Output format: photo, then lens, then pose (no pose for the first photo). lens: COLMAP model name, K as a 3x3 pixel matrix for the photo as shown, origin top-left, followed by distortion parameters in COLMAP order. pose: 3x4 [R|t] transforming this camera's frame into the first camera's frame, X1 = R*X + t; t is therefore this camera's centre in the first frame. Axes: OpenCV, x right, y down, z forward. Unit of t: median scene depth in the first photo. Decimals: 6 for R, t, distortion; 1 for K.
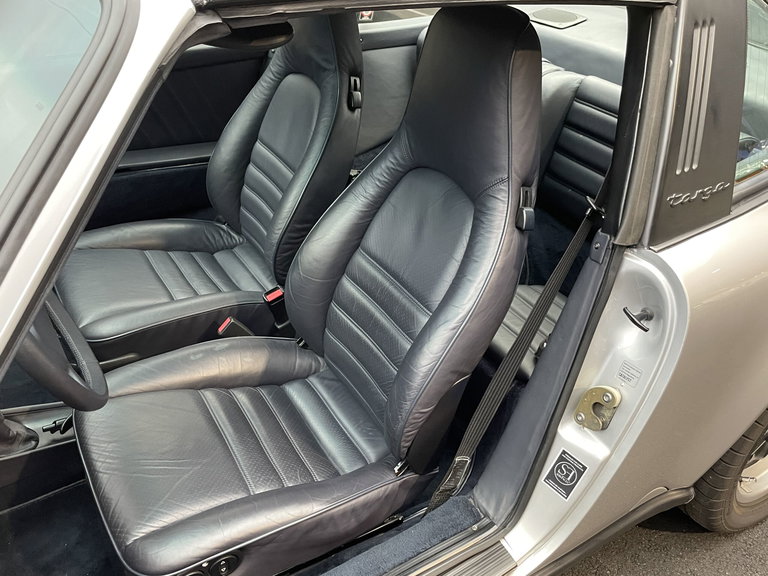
lens RADIAL K [[652.1, 0, 384.0], [0, 652.1, 288.0], [0, 0, 1]] dist [0.058049, -0.074104]
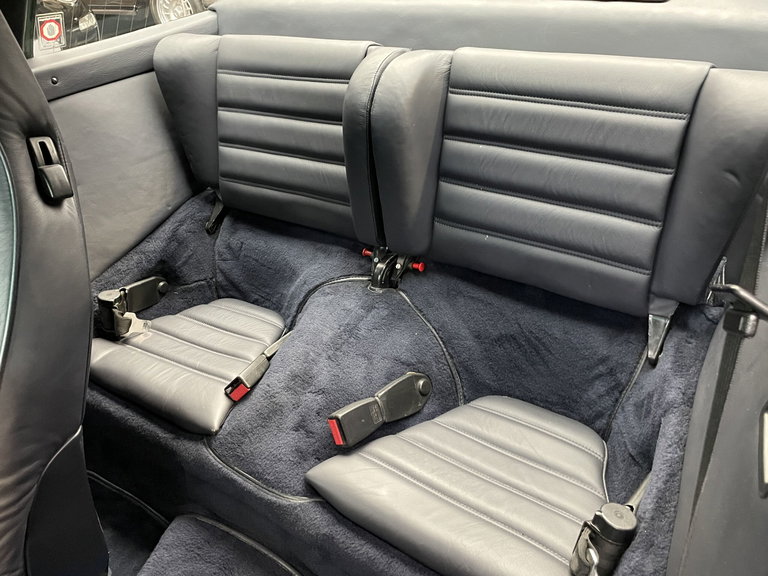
lens RADIAL K [[652.1, 0, 384.0], [0, 652.1, 288.0], [0, 0, 1]] dist [0.058049, -0.074104]
pose [[0.914399, -0.293357, 0.278956, 0.018154], [0.307947, 0.951361, -0.008955, -0.131728], [-0.262761, 0.094092, 0.960262, 0.467464]]
